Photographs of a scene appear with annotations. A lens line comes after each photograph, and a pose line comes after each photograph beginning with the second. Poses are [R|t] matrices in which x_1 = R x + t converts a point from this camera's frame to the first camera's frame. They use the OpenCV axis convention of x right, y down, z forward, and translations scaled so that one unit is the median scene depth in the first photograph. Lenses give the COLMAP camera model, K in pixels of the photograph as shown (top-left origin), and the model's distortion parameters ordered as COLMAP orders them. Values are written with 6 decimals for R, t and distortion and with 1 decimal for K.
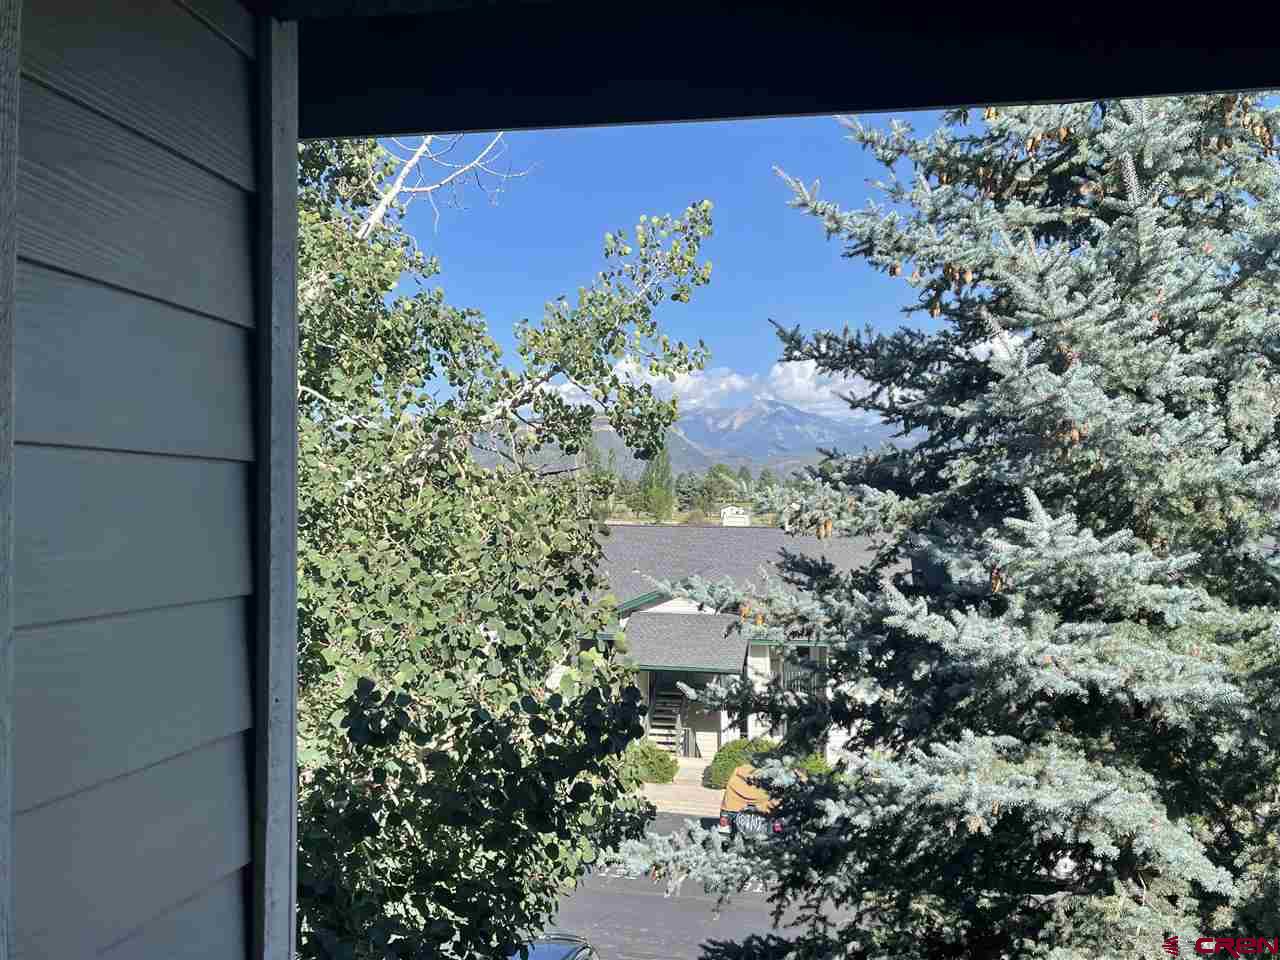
lens RADIAL K [[1074.4, 0, 640.0], [0, 1074.4, 480.0], [0, 0, 1]] dist [0.042195, -0.055826]
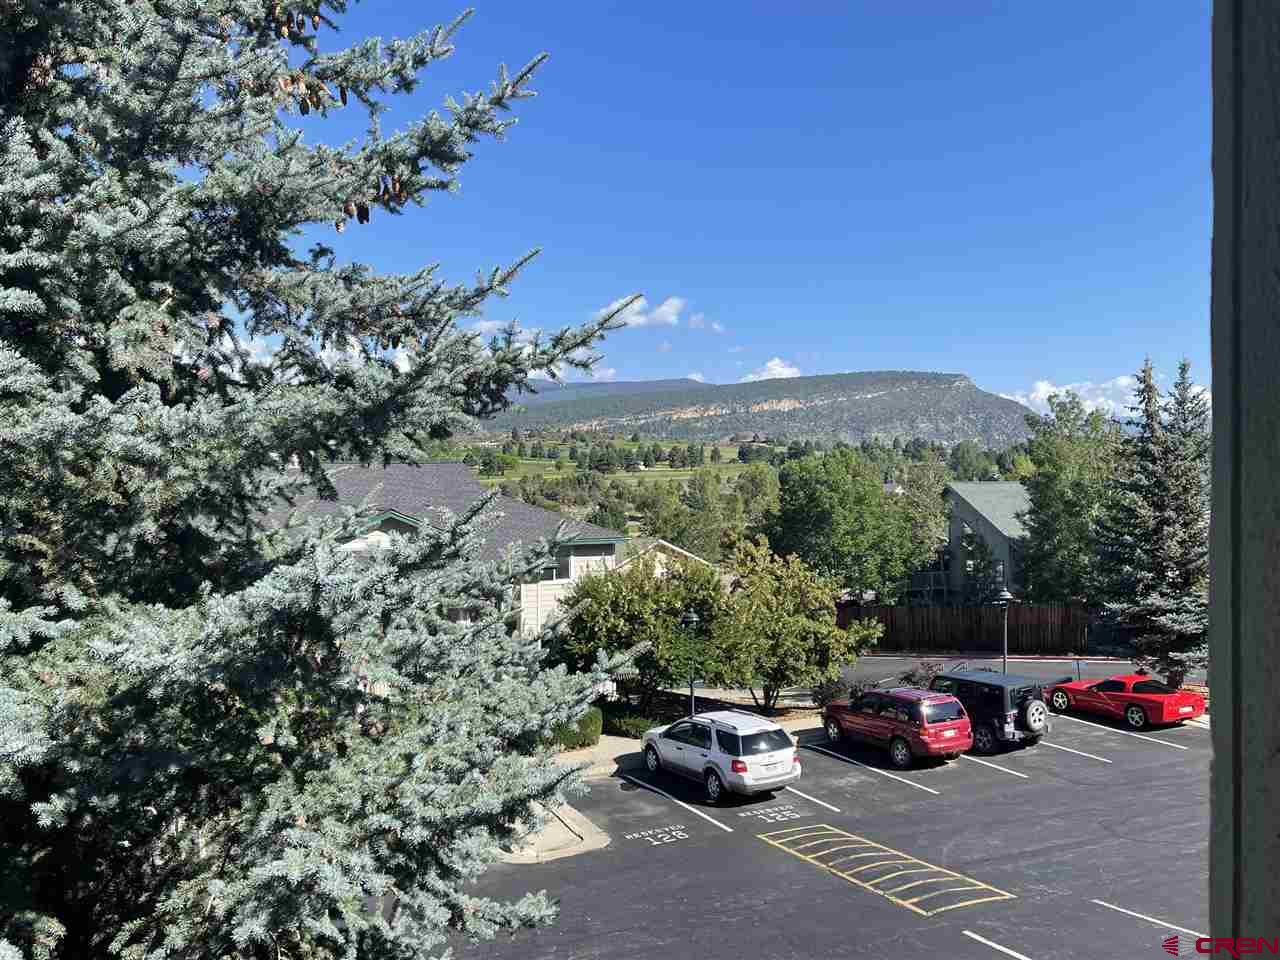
lens RADIAL K [[1074.4, 0, 640.0], [0, 1074.4, 480.0], [0, 0, 1]] dist [0.042195, -0.055826]
pose [[0.742813, -0.022150, 0.669132, 0.290866], [0.001177, 0.999494, 0.031779, 0.004179], [-0.669498, -0.022818, 0.742464, 0.181011]]
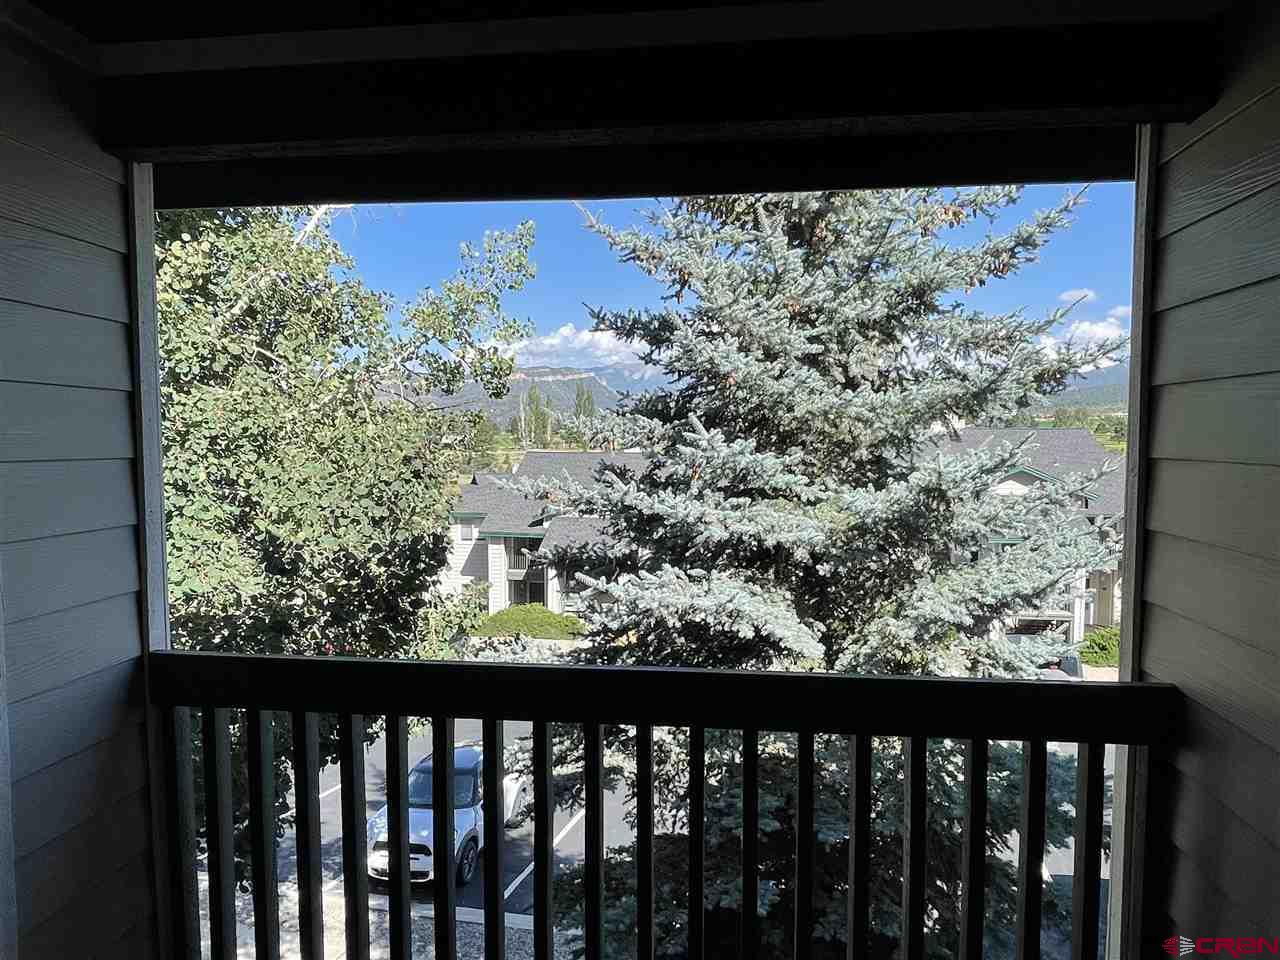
lens RADIAL K [[838.9, 0, 640.0], [0, 838.9, 480.0], [0, 0, 1]] dist [0.027217, -0.001572]
pose [[0.997691, -0.008902, 0.067336, 0.144276], [0.004021, 0.997376, 0.072277, 0.011437], [-0.067803, -0.071840, 0.995109, -0.195415]]
